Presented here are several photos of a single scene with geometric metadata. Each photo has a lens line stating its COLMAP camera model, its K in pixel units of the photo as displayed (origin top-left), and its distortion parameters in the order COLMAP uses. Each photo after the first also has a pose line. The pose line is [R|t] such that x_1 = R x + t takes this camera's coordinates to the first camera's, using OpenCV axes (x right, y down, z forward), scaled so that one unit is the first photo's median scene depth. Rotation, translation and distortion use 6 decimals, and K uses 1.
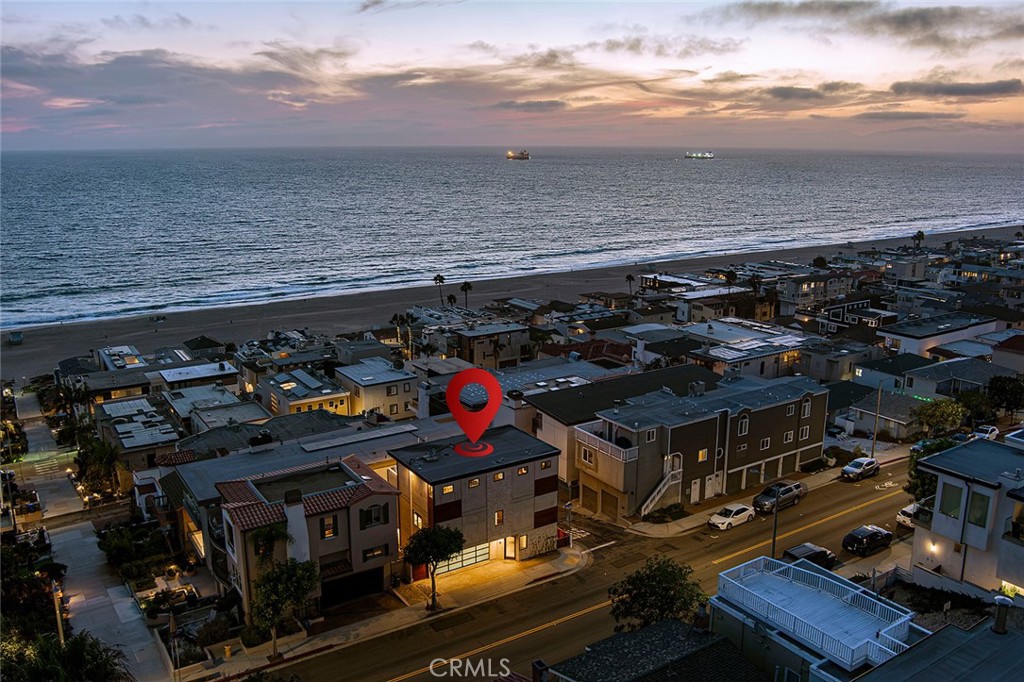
lens RADIAL K [[830.3, 0, 512.0], [0, 830.3, 341.0], [0, 0, 1]] dist [-0.063111, -0.002545]
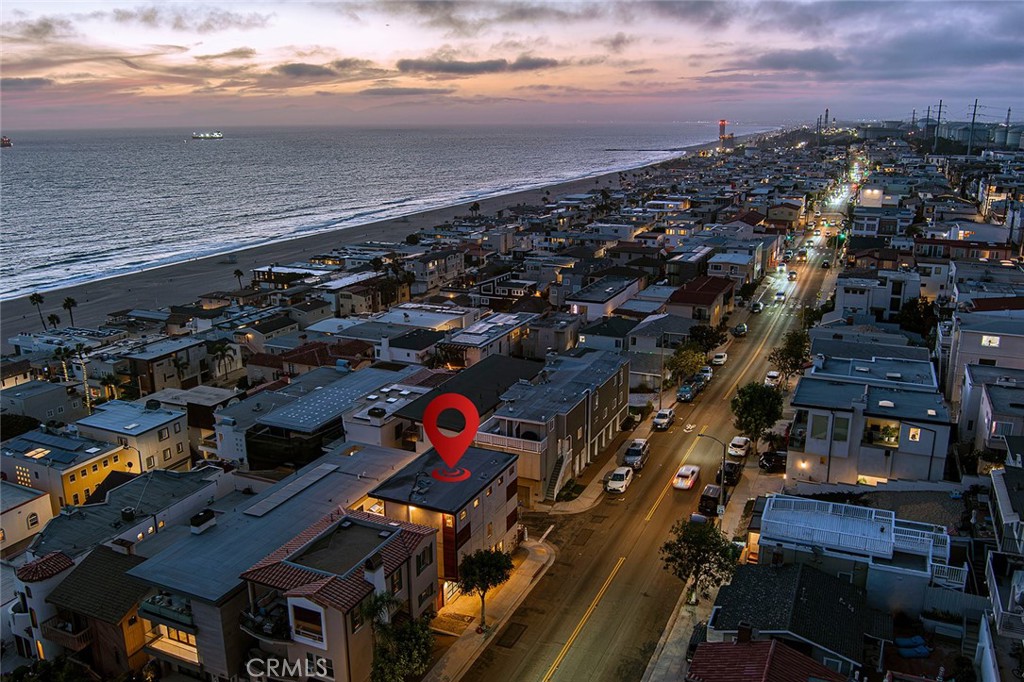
lens RADIAL K [[810.3, 0, 508.0], [0, 810.3, 411.3], [0, 0, 1]] dist [-0.043064, -0.003552]
pose [[0.842096, -0.187217, 0.505791, -0.273809], [0.129170, 0.980533, 0.147885, -0.045605], [-0.523631, -0.059200, 0.849886, 0.074356]]
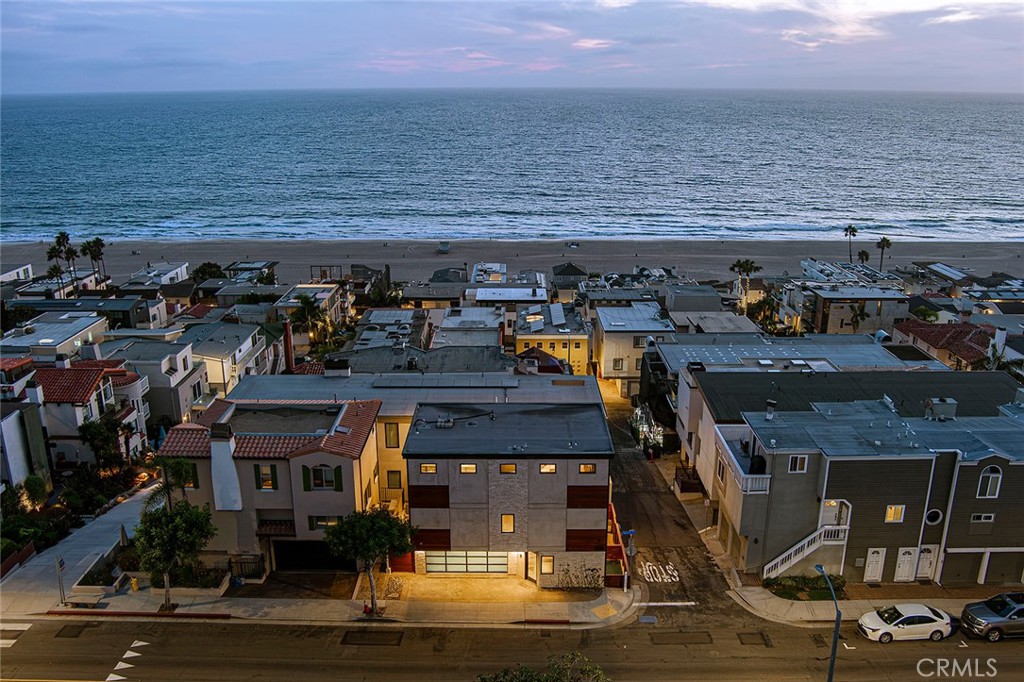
lens RADIAL K [[830.3, 0, 512.0], [0, 830.3, 341.0], [0, 0, 1]] dist [-0.063111, -0.002545]
pose [[0.836578, 0.160806, -0.523716, 0.195193], [-0.125866, 0.986796, 0.101936, -0.011456], [0.533193, -0.019359, 0.845772, 0.218799]]
